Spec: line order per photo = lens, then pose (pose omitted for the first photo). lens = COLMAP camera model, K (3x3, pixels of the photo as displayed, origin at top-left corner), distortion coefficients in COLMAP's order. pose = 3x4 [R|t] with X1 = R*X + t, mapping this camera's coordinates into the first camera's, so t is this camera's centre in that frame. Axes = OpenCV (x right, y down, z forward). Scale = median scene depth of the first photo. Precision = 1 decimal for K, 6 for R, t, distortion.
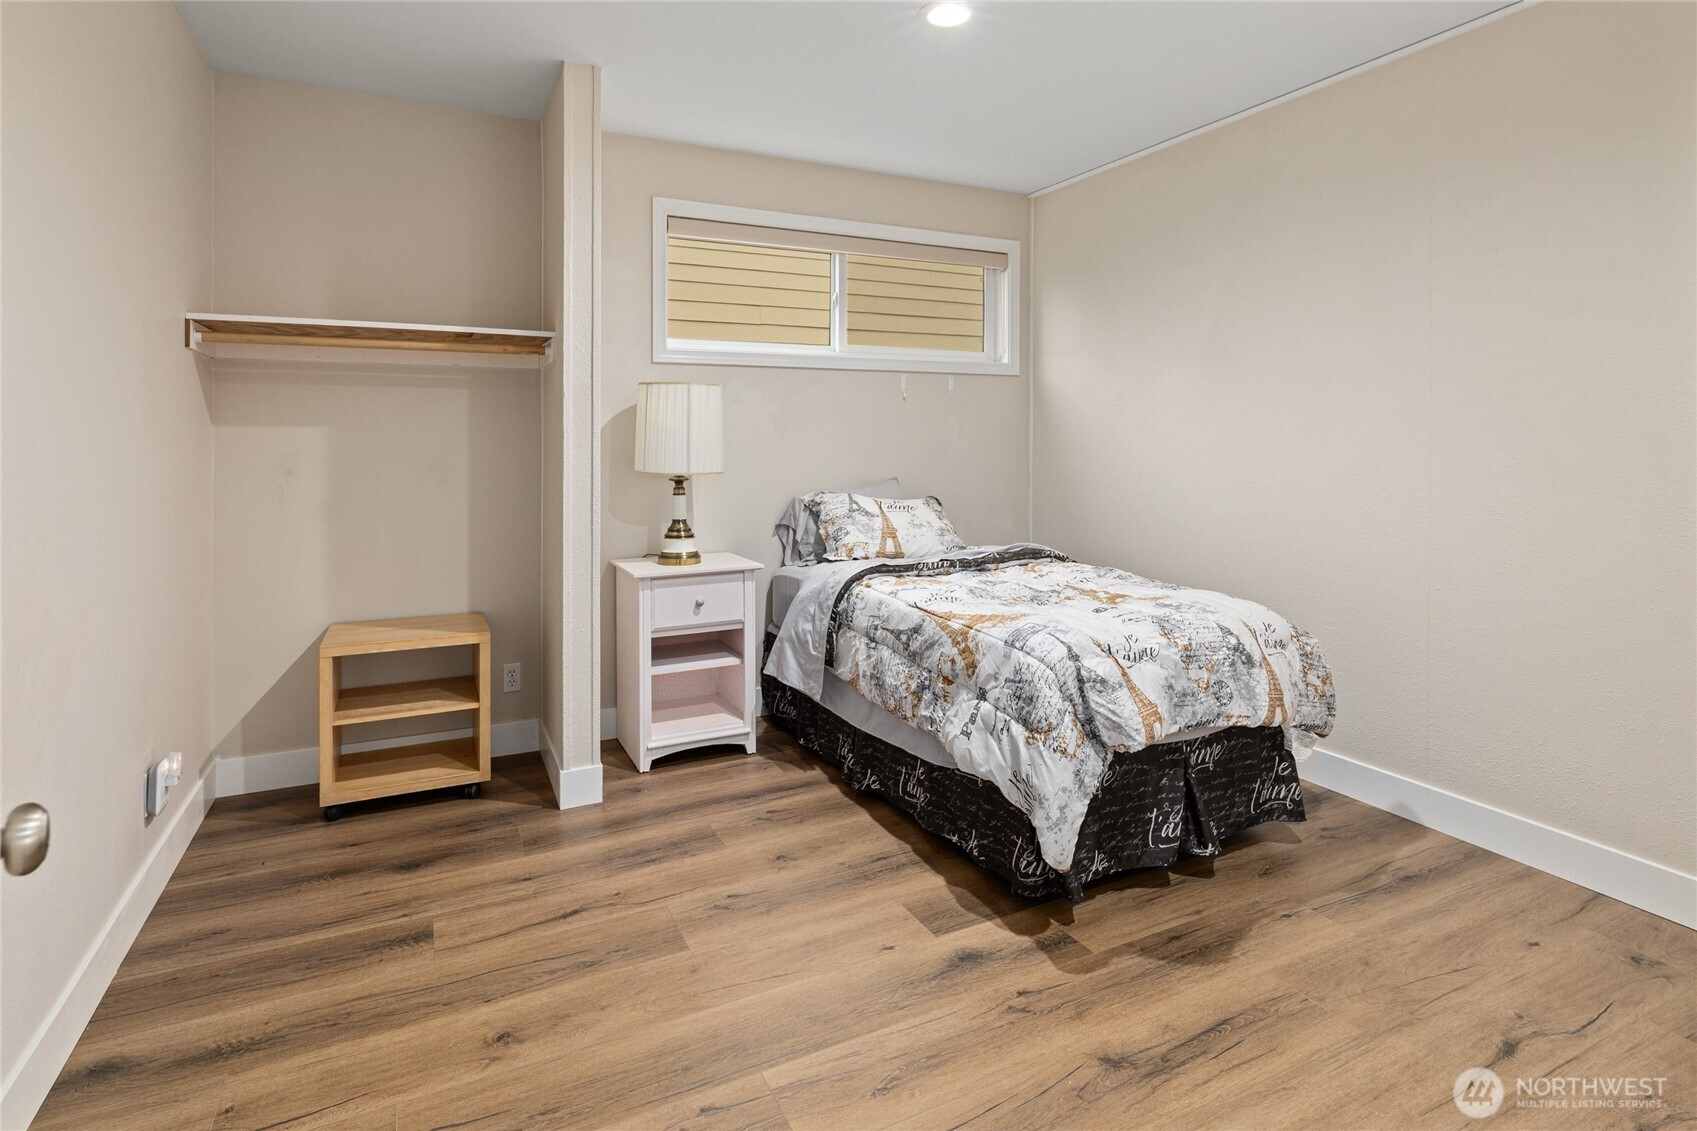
lens RADIAL K [[876.0, 0, 845.1], [0, 876.0, 482.6], [0, 0, 1]] dist [-0.051610, 0.080213]
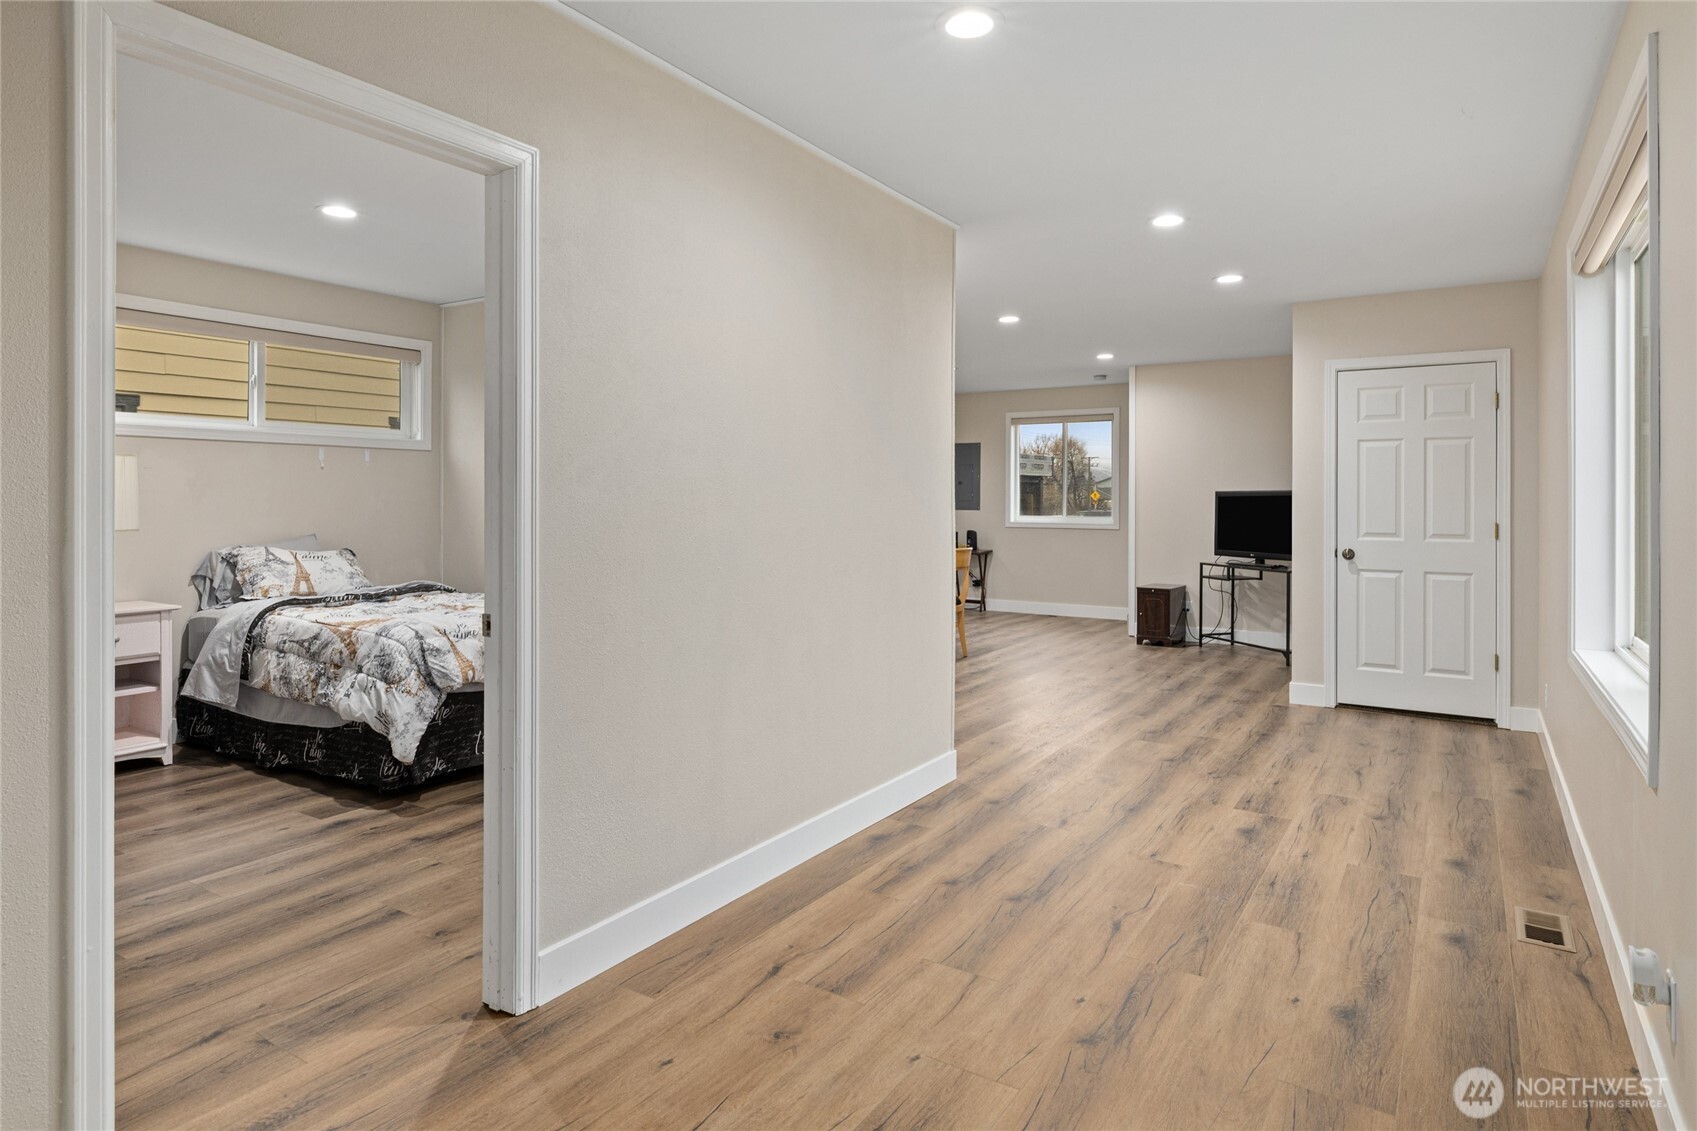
lens RADIAL K [[946.9, 0, 853.5], [0, 946.9, 511.2], [0, 0, 1]] dist [0.001804, -0.000872]
pose [[0.857607, -0.001390, 0.514303, 0.036152], [0.020936, 0.999262, -0.032210, 0.029165], [-0.513879, 0.038392, 0.857003, -0.709172]]
